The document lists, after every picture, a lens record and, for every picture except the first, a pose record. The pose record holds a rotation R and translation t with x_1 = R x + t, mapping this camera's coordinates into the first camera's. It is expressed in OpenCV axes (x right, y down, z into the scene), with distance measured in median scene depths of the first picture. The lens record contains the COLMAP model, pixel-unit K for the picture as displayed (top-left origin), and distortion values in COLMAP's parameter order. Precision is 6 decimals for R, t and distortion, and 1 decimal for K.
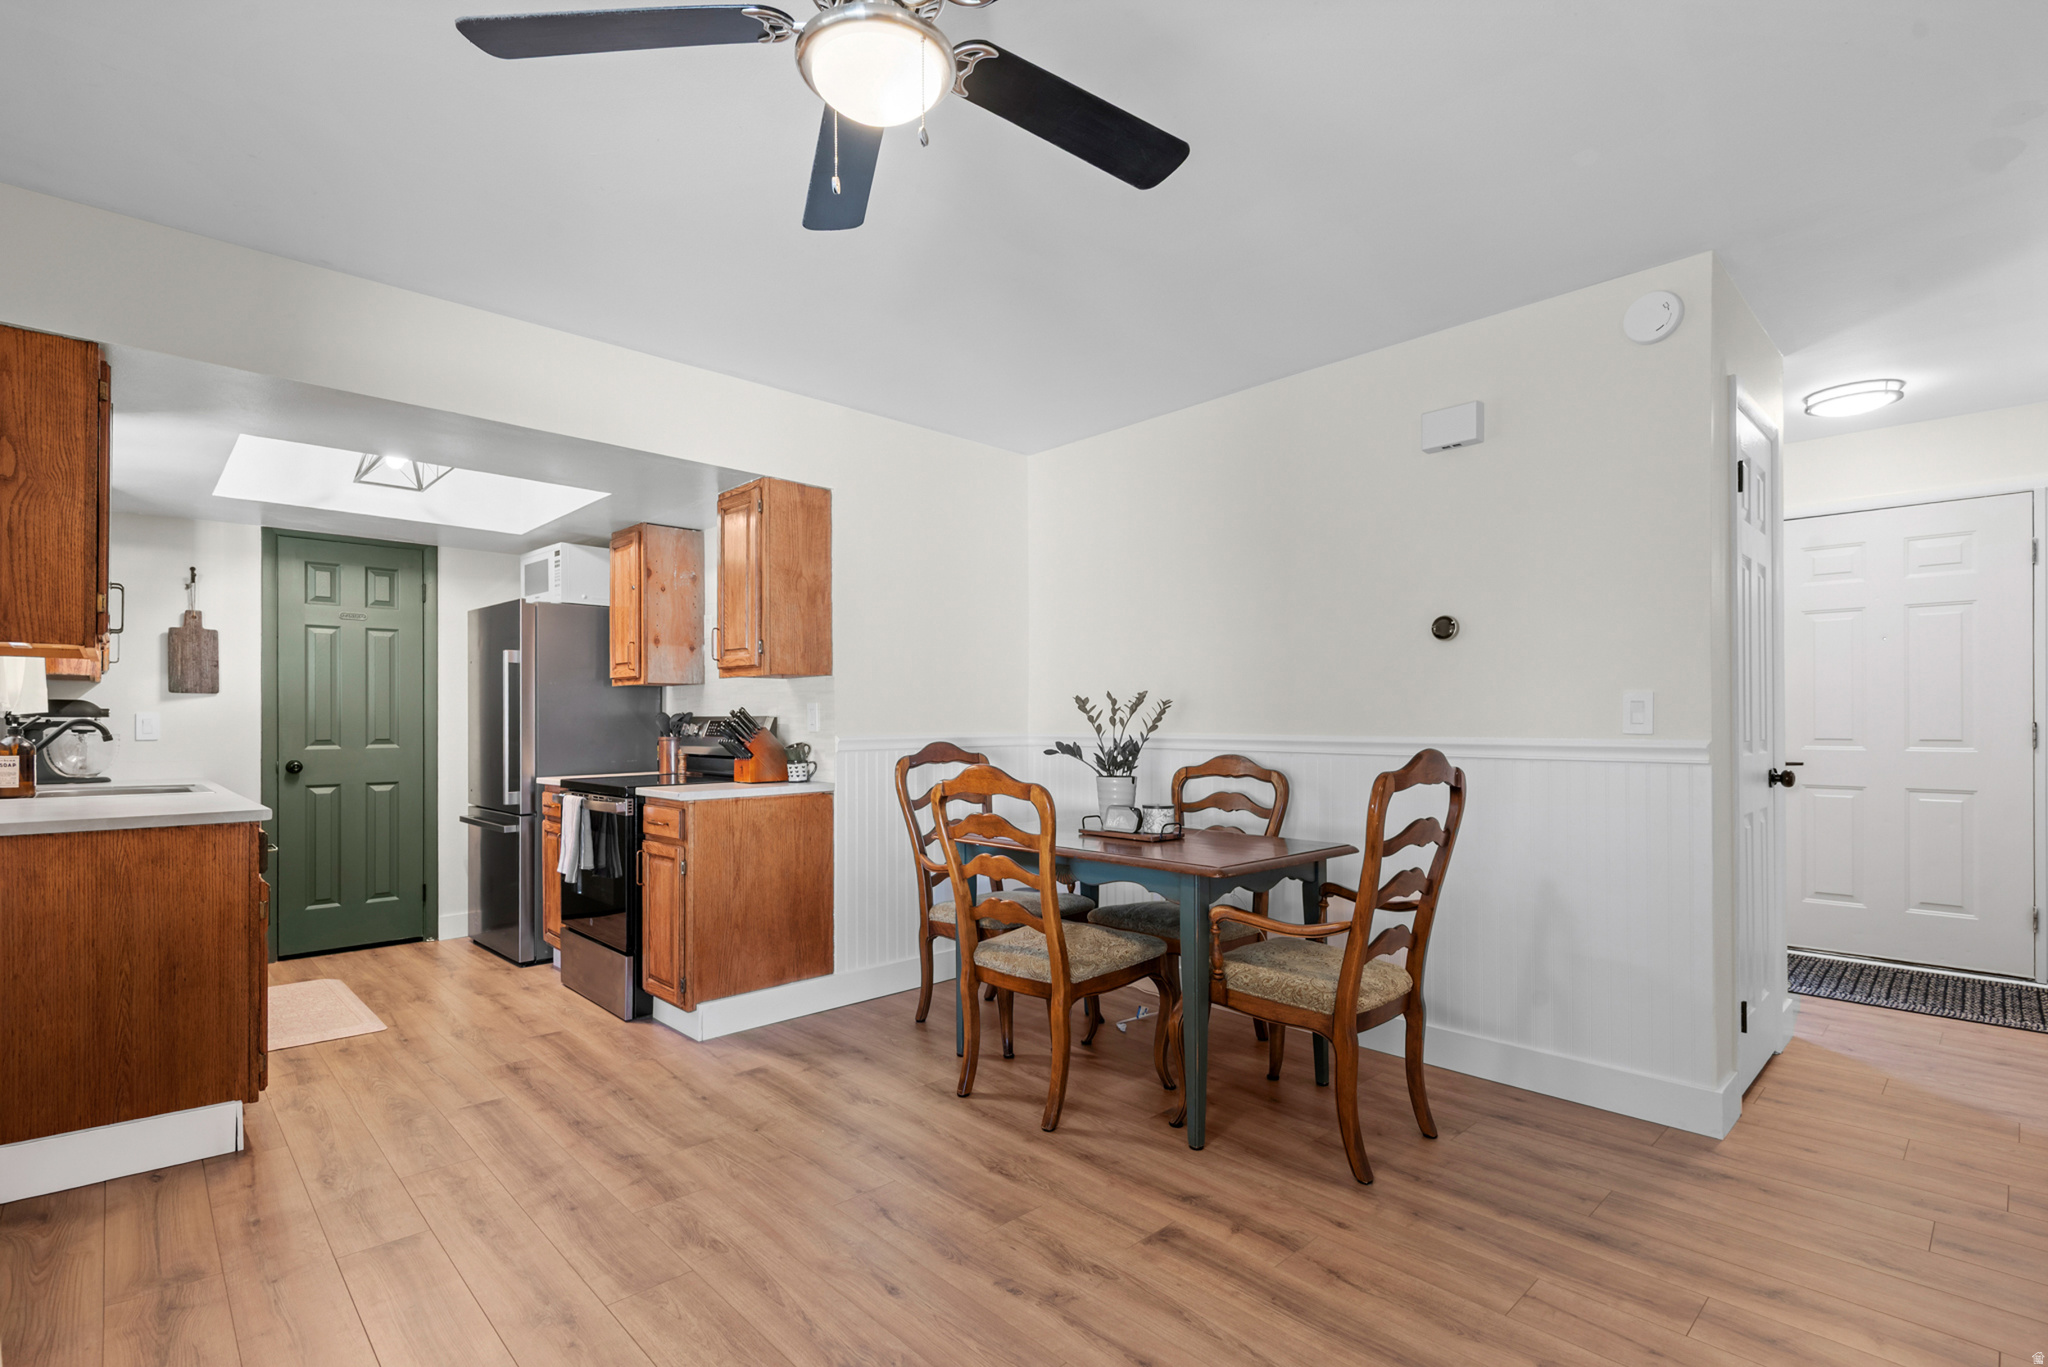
lens RADIAL K [[933.0, 0, 1000.1], [0, 933.0, 719.7], [0, 0, 1]] dist [0.031398, -0.016094]
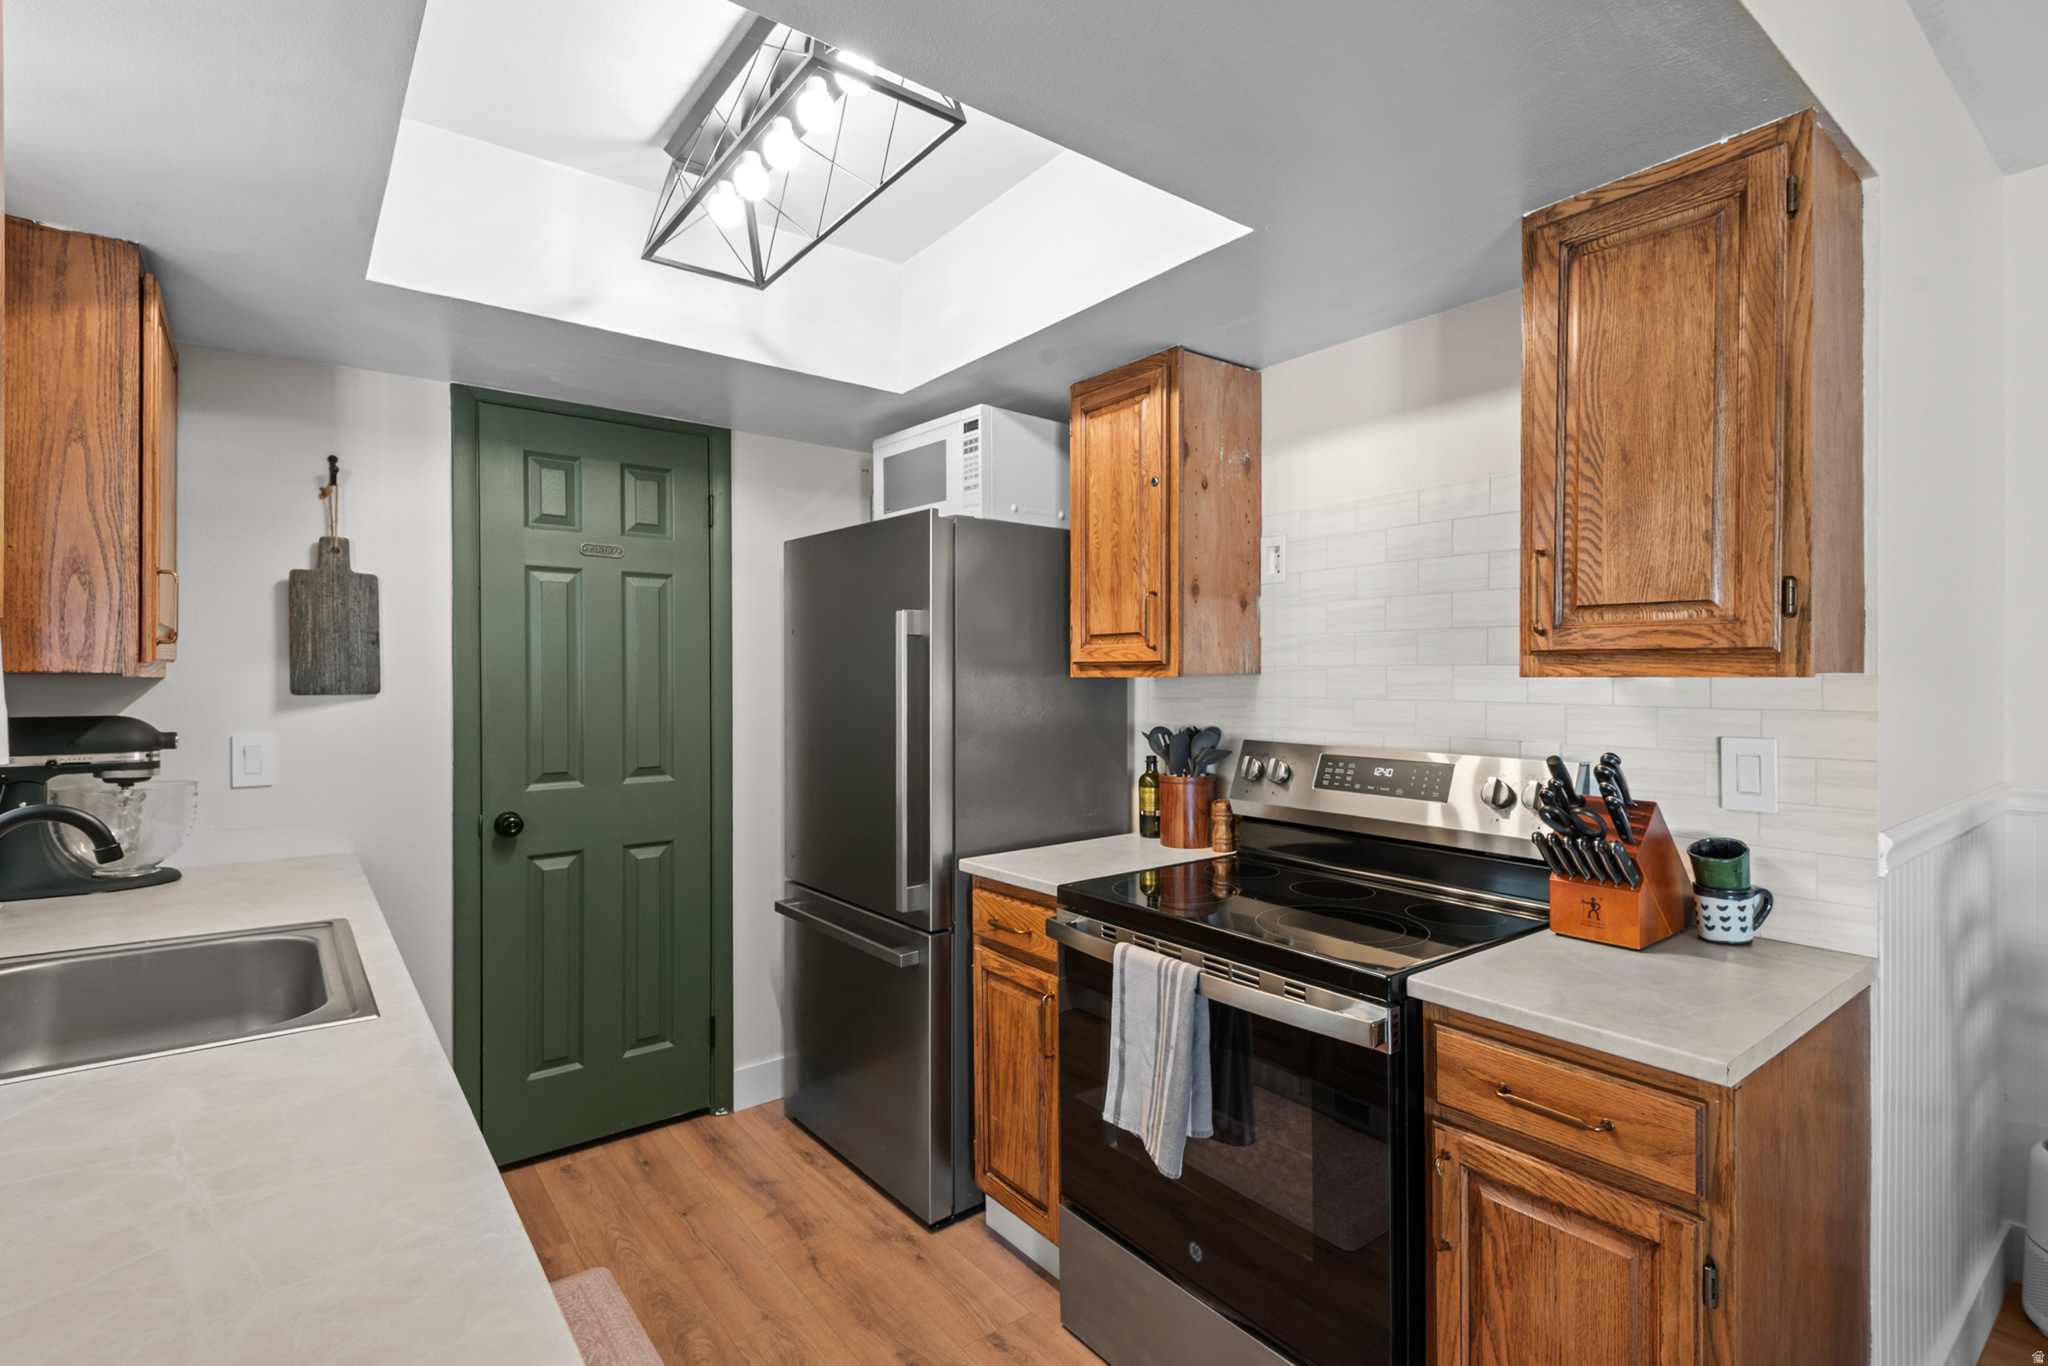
lens RADIAL K [[939.2, 0, 1024.0], [0, 939.2, 683.0], [0, 0, 1]] dist [0.039147, -0.025158]
pose [[0.995745, 0.002016, -0.092125, -0.412712], [-0.001136, 0.999953, 0.009608, -0.039286], [0.092140, -0.009462, 0.995701, 0.496738]]
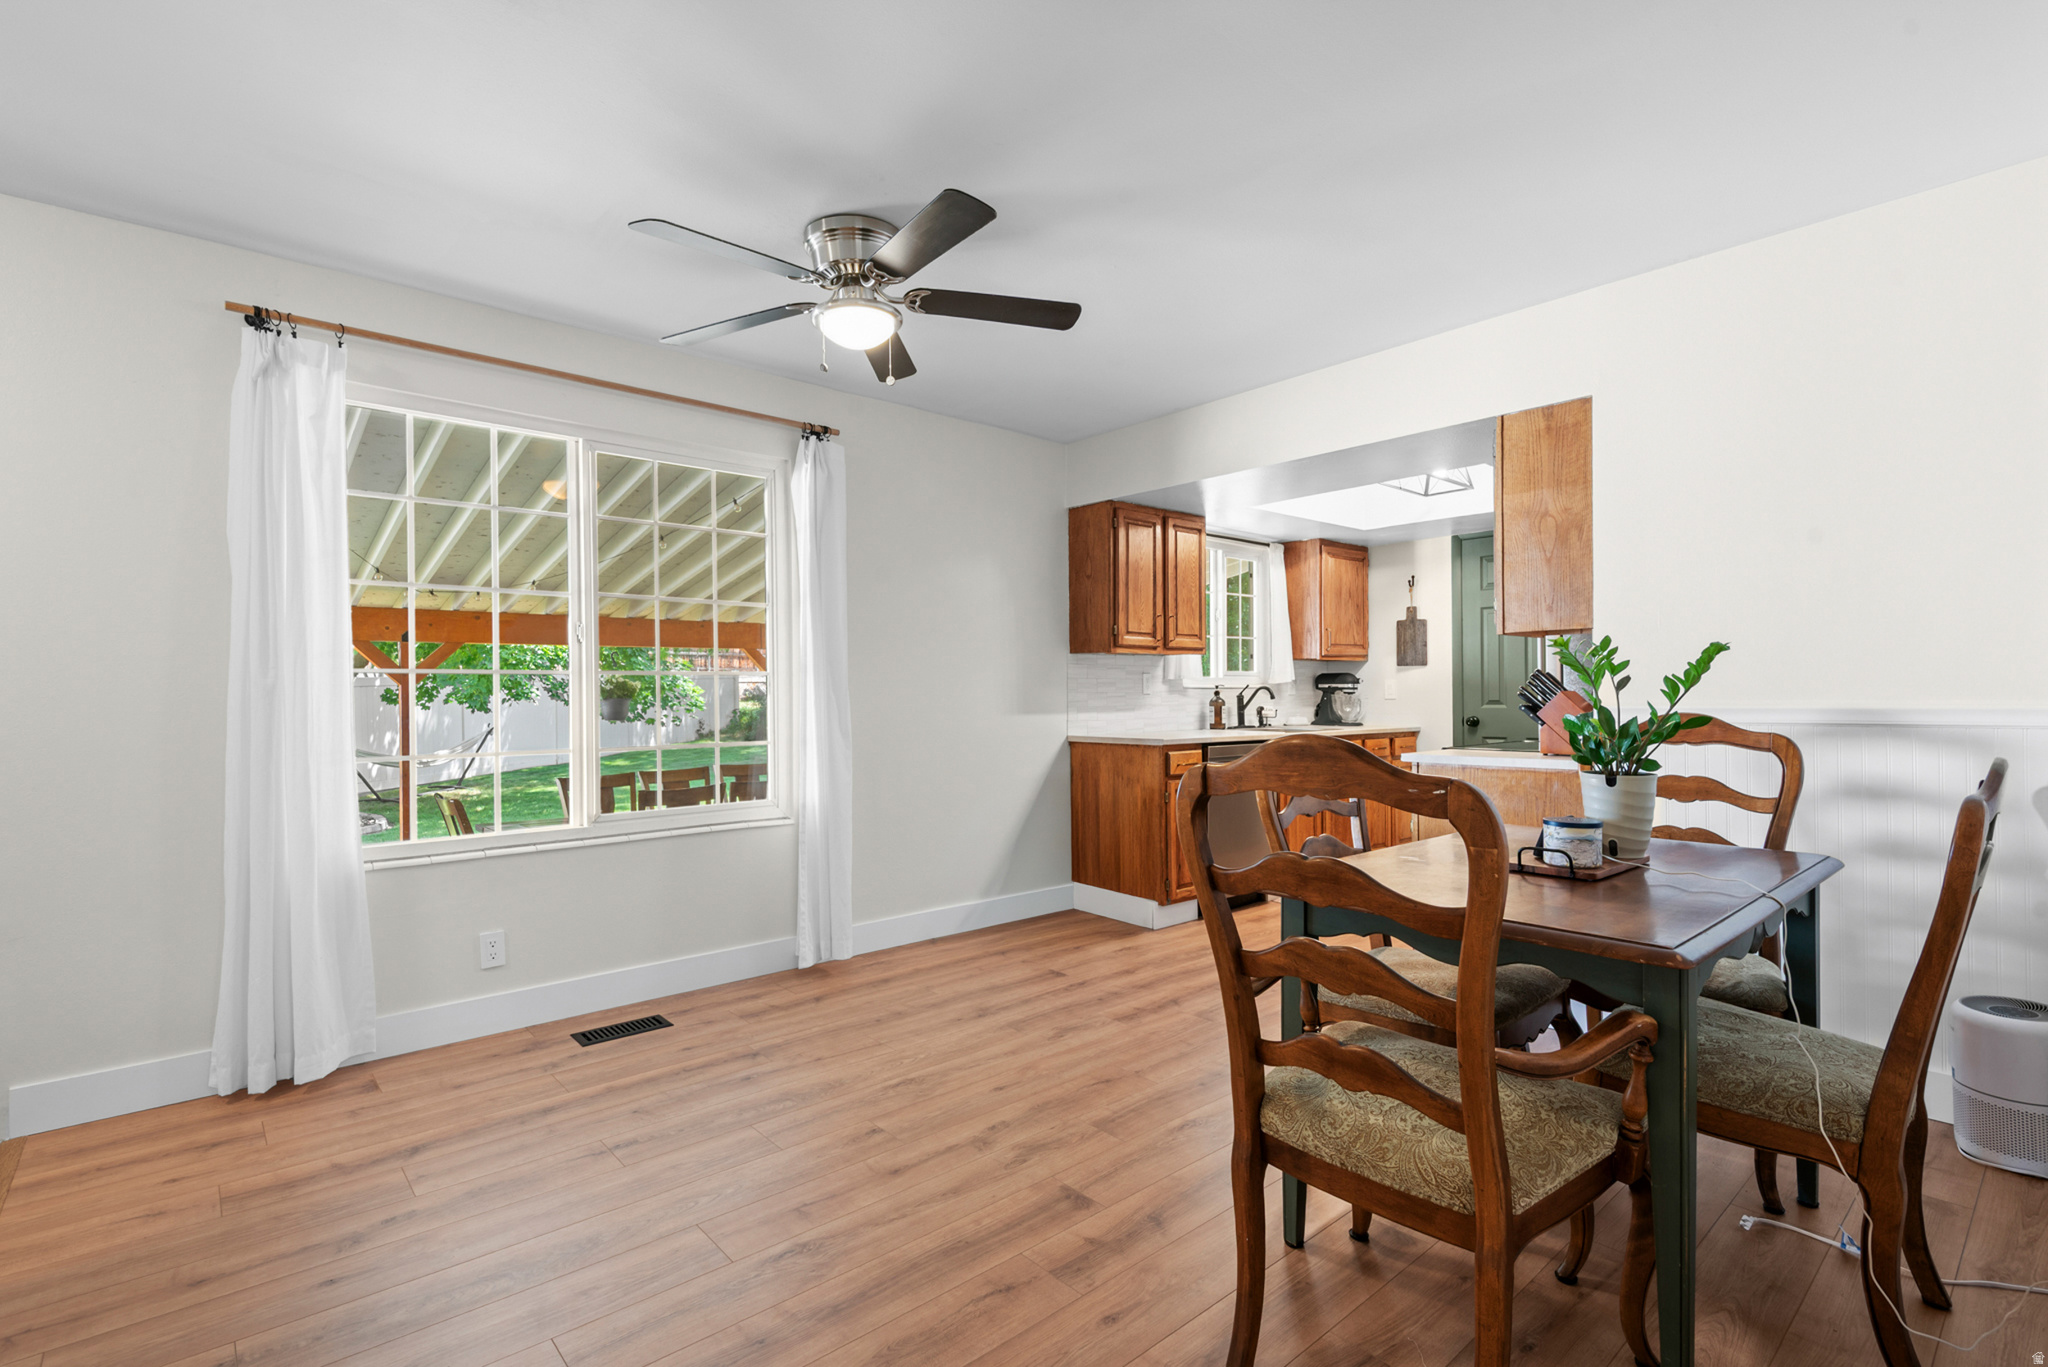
lens RADIAL K [[939.2, 0, 1024.0], [0, 939.2, 683.5], [0, 0, 1]] dist [0.039147, -0.025158]
pose [[-0.015095, -0.006409, -0.999866, 0.540889], [0.010690, 0.999921, -0.006571, 0.001184], [0.999829, -0.010788, -0.015025, 0.436952]]
